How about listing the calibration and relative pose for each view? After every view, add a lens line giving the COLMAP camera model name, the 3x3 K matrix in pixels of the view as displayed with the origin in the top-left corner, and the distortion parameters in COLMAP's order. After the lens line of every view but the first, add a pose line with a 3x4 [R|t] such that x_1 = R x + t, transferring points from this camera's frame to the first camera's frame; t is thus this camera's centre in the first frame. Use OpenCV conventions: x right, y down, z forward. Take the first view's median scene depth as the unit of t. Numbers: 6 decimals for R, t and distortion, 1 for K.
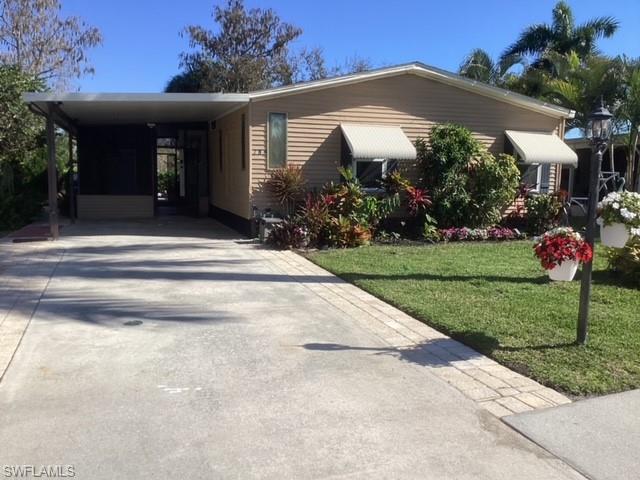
lens RADIAL K [[579.7, 0, 320.0], [0, 579.7, 240.0], [0, 0, 1]] dist [0.101868, -0.147240]
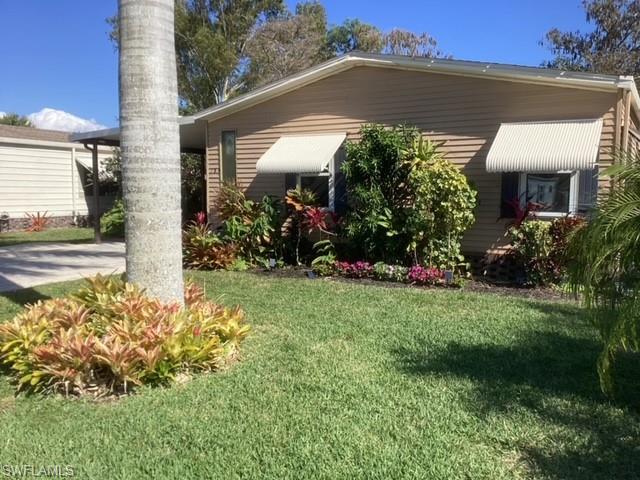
lens RADIAL K [[579.7, 0, 320.0], [0, 579.7, 240.0], [0, 0, 1]] dist [0.101868, -0.147240]
pose [[0.648675, 0.051927, -0.759292, 0.663752], [-0.080129, 0.996784, -0.000286, -0.038109], [0.756836, 0.061027, 0.650750, 0.408155]]
